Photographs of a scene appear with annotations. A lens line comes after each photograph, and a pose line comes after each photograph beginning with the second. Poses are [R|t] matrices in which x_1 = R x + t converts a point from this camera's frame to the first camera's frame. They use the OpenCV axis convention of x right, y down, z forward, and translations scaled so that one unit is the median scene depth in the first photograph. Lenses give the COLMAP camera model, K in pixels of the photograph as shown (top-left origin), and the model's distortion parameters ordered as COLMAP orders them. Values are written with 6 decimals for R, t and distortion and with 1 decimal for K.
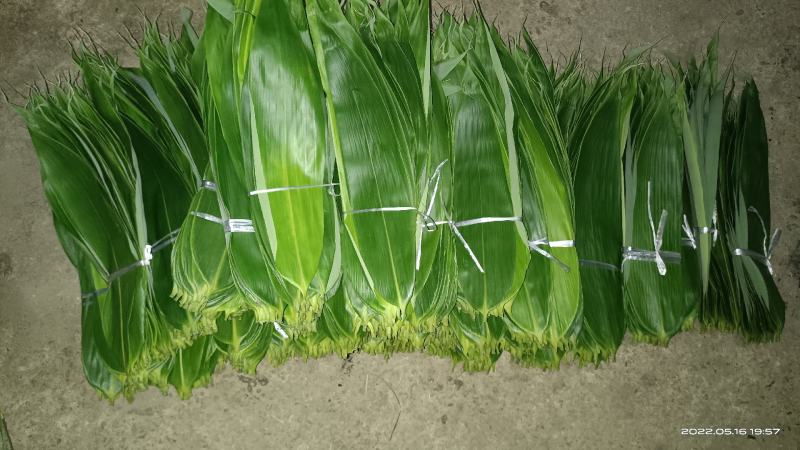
lens RADIAL K [[583.0, 0, 403.8], [0, 583.0, 225.7], [0, 0, 1]] dist [0.029074, -0.049420]
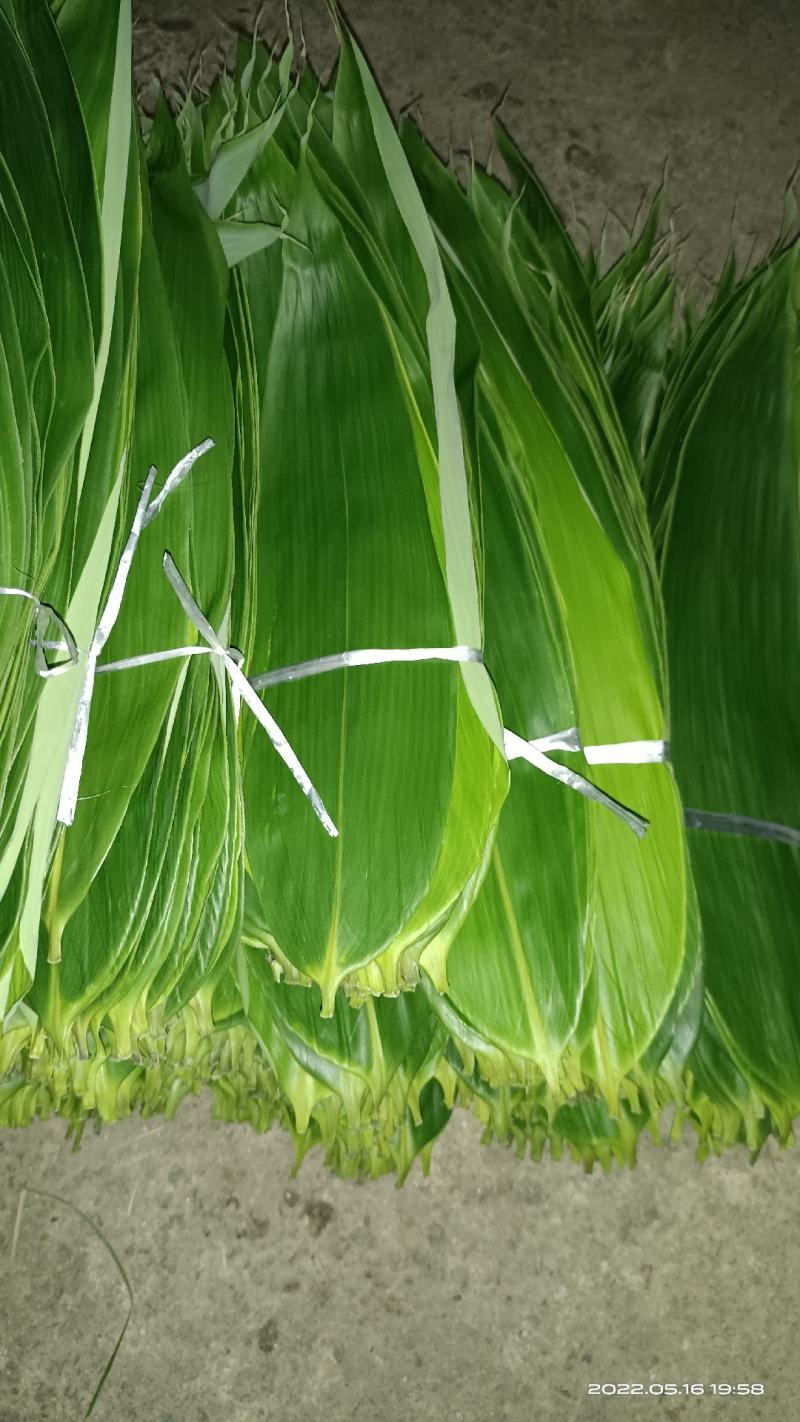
lens RADIAL K [[1036.3, 0, 397.8], [0, 1036.3, 724.6], [0, 0, 1]] dist [0.029074, -0.049420]
pose [[0.999974, -0.005438, 0.004666, 0.142282], [0.005879, 0.994927, -0.100423, 0.068349], [-0.004096, 0.100448, 0.994934, 0.439025]]
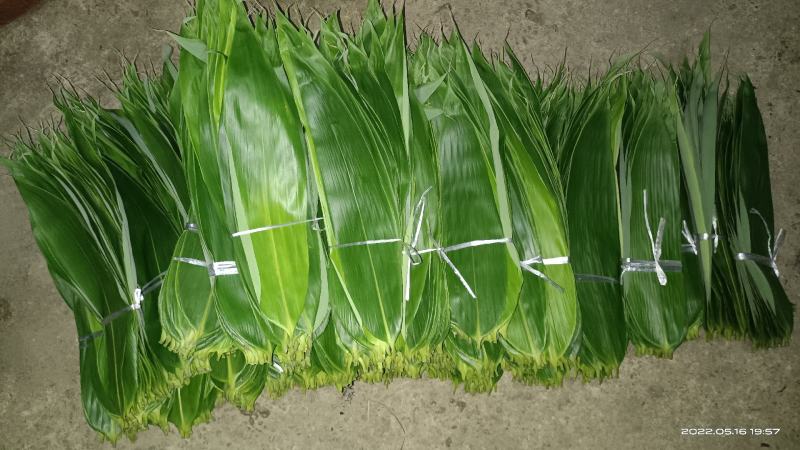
lens RADIAL K [[583.0, 0, 403.8], [0, 583.0, 225.7], [0, 0, 1]] dist [0.029074, -0.049420]
pose [[0.998051, -0.056359, -0.026788, 0.042466], [0.056542, 0.998382, 0.006111, -0.047068], [0.026400, -0.007613, 0.999622, 0.011766]]
